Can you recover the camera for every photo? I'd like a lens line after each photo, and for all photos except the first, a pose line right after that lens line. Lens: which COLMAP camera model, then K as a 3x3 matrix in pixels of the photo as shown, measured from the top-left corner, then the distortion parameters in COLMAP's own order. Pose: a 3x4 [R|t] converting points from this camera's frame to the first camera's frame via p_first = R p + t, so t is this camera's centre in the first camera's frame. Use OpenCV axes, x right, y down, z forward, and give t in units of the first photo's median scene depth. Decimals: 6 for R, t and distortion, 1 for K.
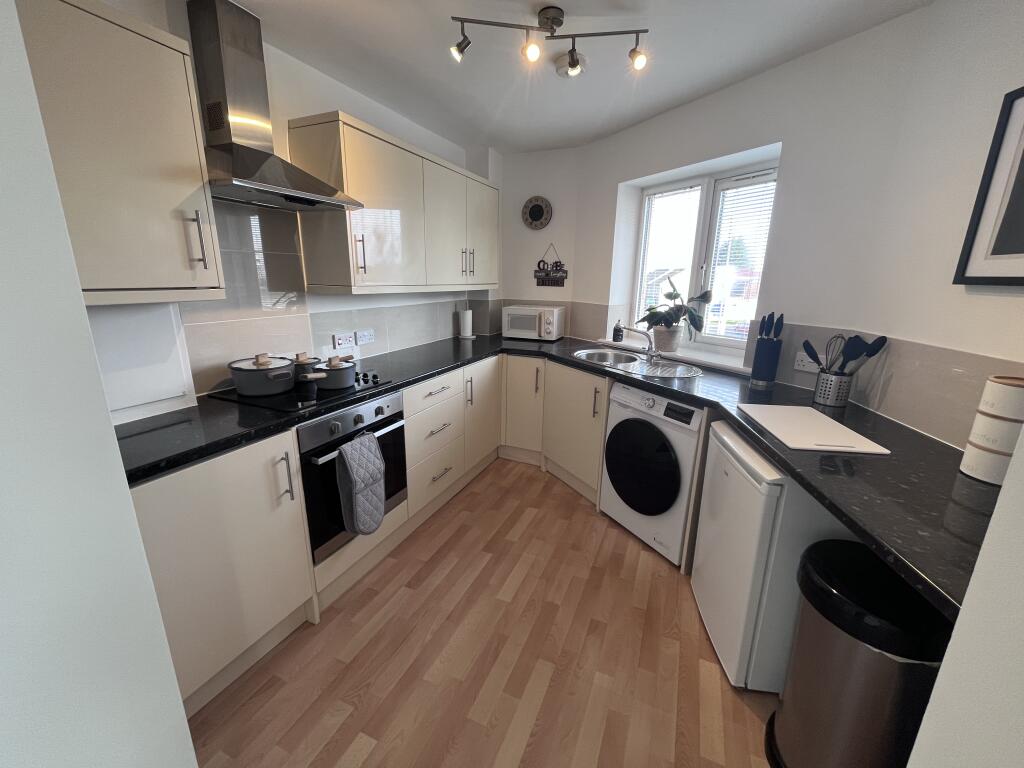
lens RADIAL K [[418.2, 0, 516.0], [0, 418.2, 382.7], [0, 0, 1]] dist [-0.000803, -0.000368]
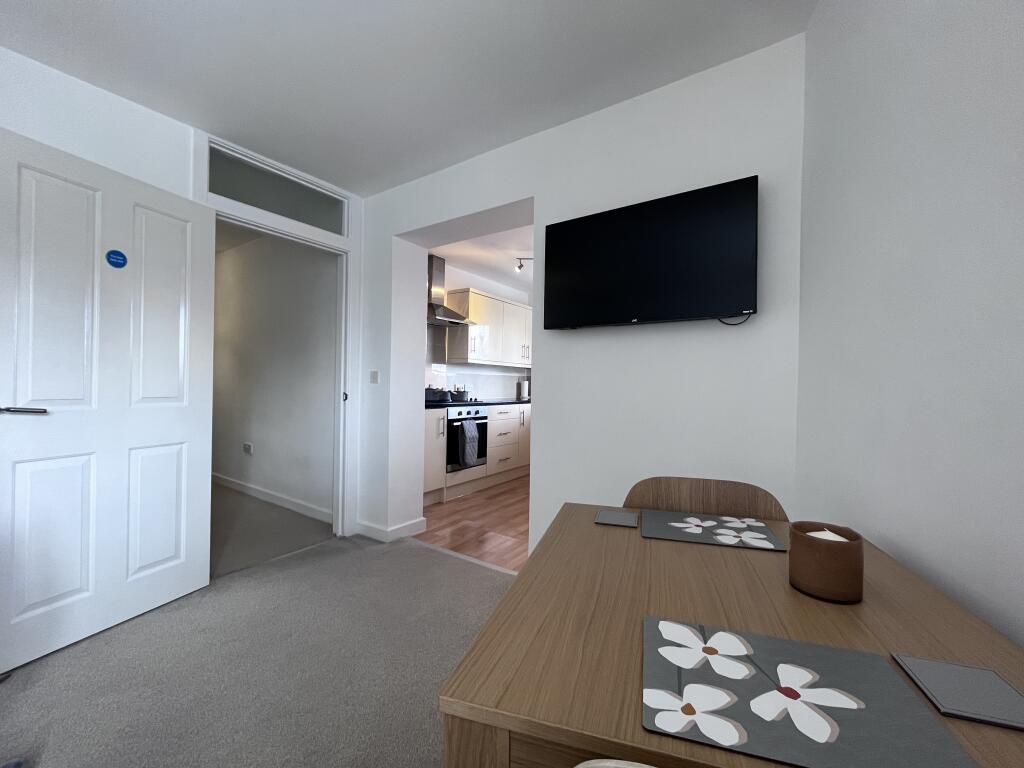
lens RADIAL K [[418.2, 0, 513.9], [0, 418.2, 385.8], [0, 0, 1]] dist [-0.000803, -0.000368]
pose [[0.983638, 0.005232, -0.180079, 0.253637], [-0.048628, 0.970186, -0.237431, 0.446735], [0.173468, 0.242304, 0.954567, -1.090971]]
